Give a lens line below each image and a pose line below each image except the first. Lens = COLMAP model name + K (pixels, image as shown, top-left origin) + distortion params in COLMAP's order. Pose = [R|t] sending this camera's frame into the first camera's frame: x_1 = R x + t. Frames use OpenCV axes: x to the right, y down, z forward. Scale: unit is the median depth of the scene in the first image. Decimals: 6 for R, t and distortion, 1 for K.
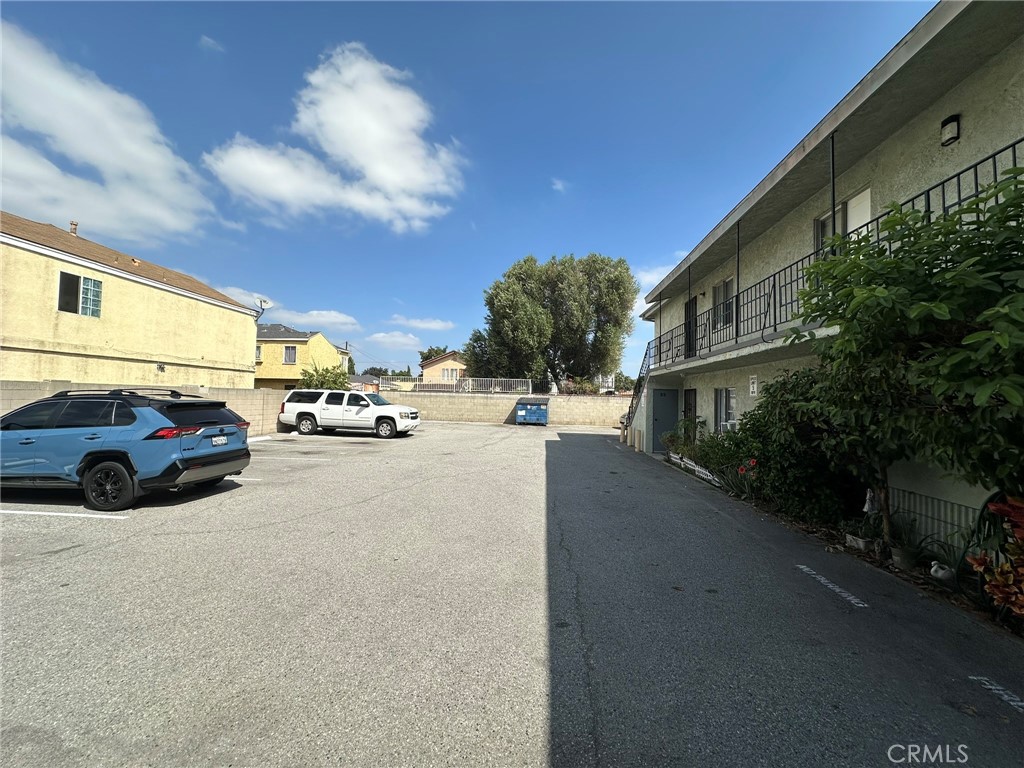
lens RADIAL K [[407.1, 0, 513.5], [0, 407.1, 384.4], [0, 0, 1]] dist [0.000743, -0.000238]
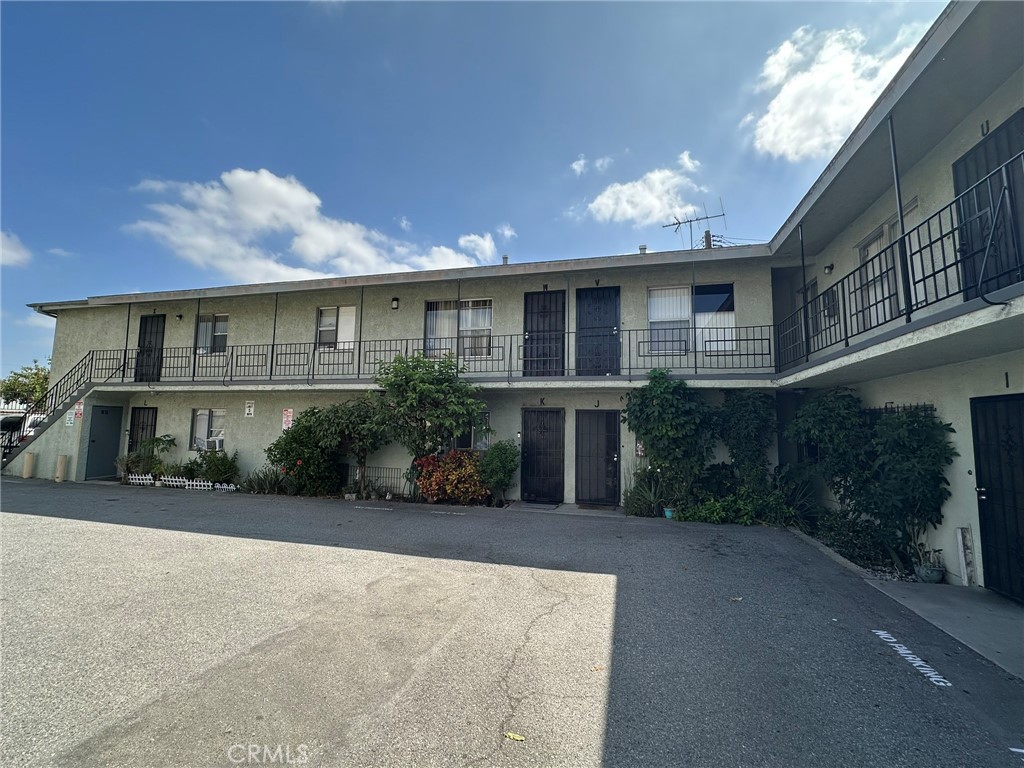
lens RADIAL K [[441.0, 0, 517.0], [0, 441.0, 377.8], [0, 0, 1]] dist [-0.004890, -0.000224]
pose [[0.167317, 0.086895, 0.982066, -0.517917], [-0.047702, 0.995655, -0.079970, -0.019029], [-0.984749, -0.033467, 0.170735, -0.047618]]
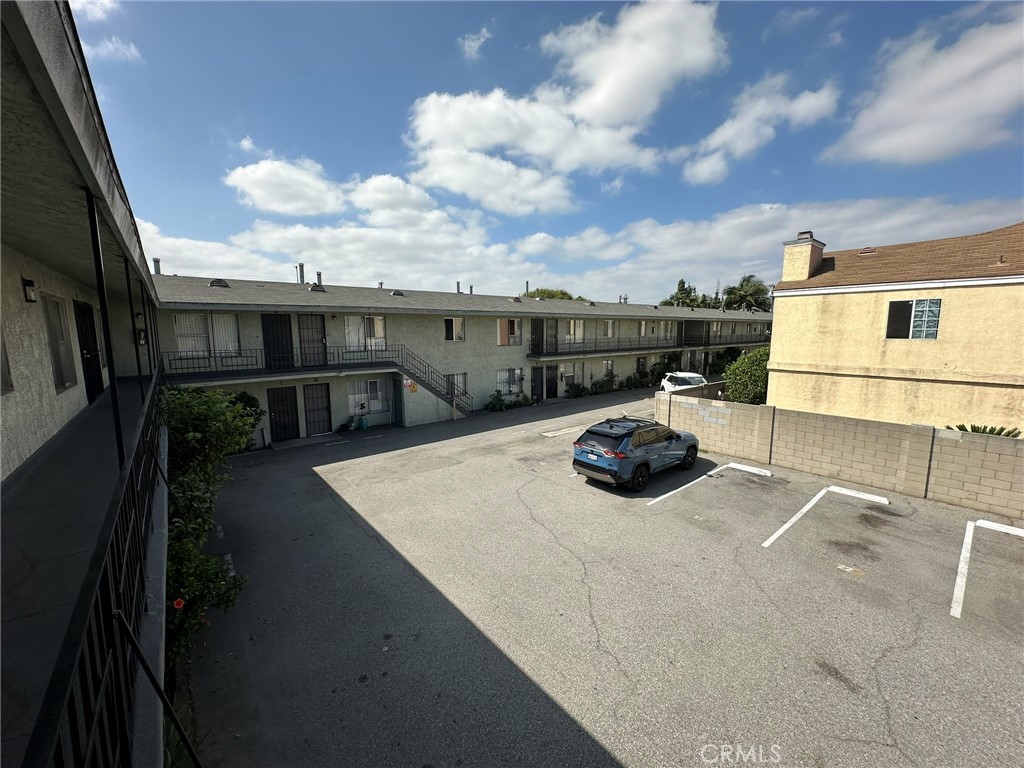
lens RADIAL K [[407.1, 0, 511.5], [0, 407.1, 380.3], [0, 0, 1]] dist [0.000743, -0.000238]
pose [[-0.712613, 0.067942, -0.698260, 0.373548], [0.013313, 0.996430, 0.083368, -0.181713], [0.701431, 0.050113, -0.710973, 1.119507]]
